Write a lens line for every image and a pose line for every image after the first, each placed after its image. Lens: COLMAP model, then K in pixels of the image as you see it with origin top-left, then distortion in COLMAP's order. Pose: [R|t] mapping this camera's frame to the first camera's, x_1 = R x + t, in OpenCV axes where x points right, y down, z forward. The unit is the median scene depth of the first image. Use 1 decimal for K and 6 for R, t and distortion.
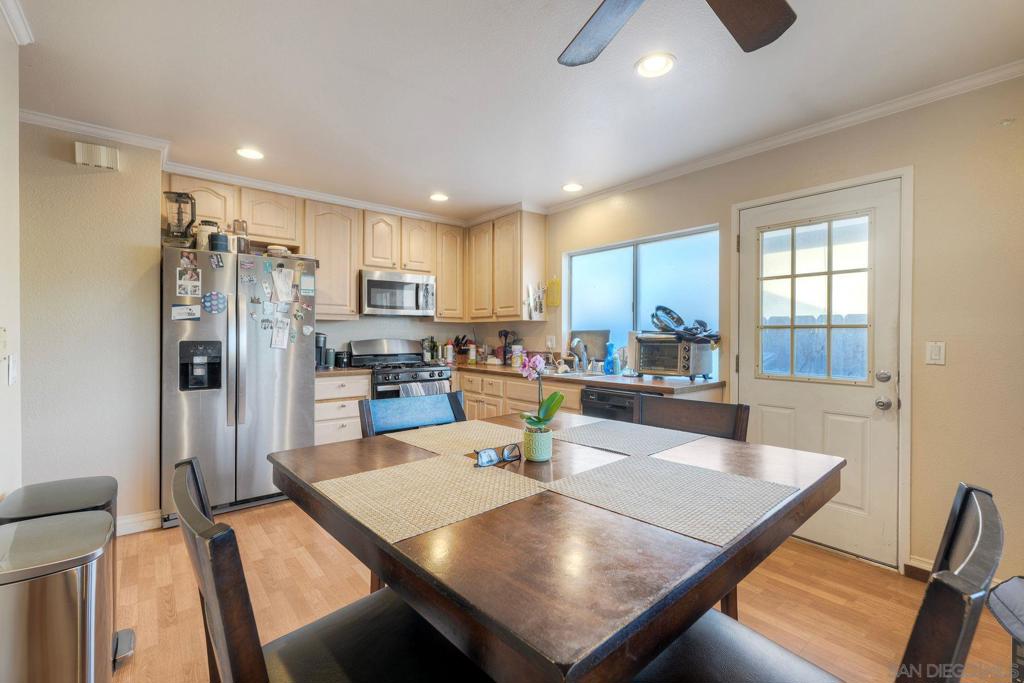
lens RADIAL K [[447.8, 0, 511.2], [0, 447.8, 337.0], [0, 0, 1]] dist [-0.001292, -0.000097]
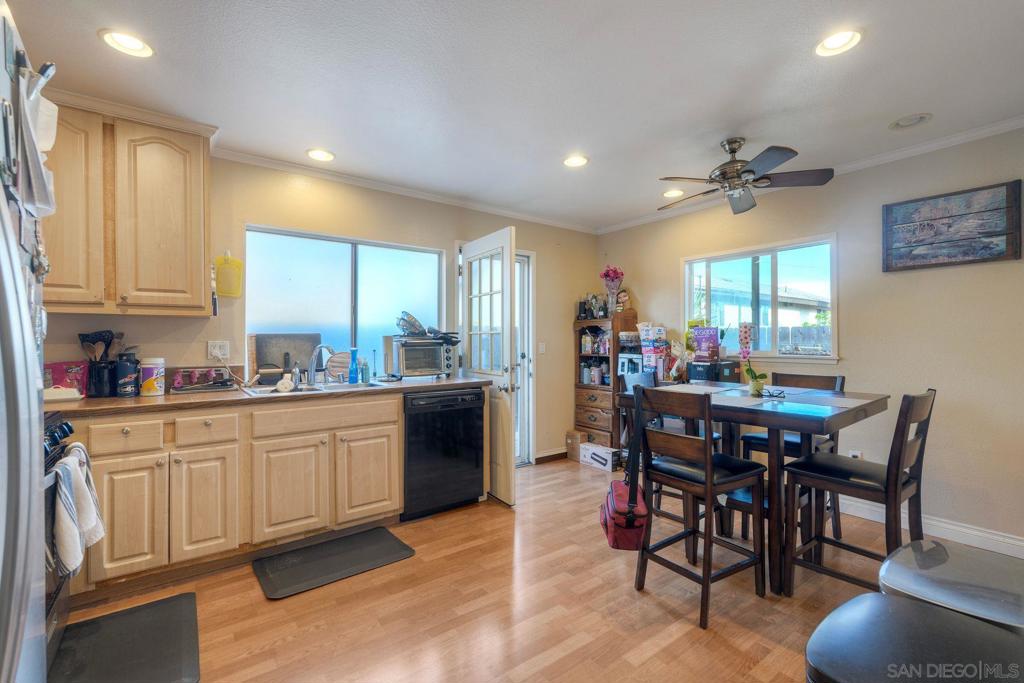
lens RADIAL K [[457.8, 0, 512.0], [0, 457.8, 341.5], [0, 0, 1]] dist [0.000878, 0.000002]
pose [[0.034933, -0.005218, 0.999376, -0.668634], [0.006724, 0.999965, 0.004986, -0.002263], [-0.999367, 0.006546, 0.034967, 0.630316]]
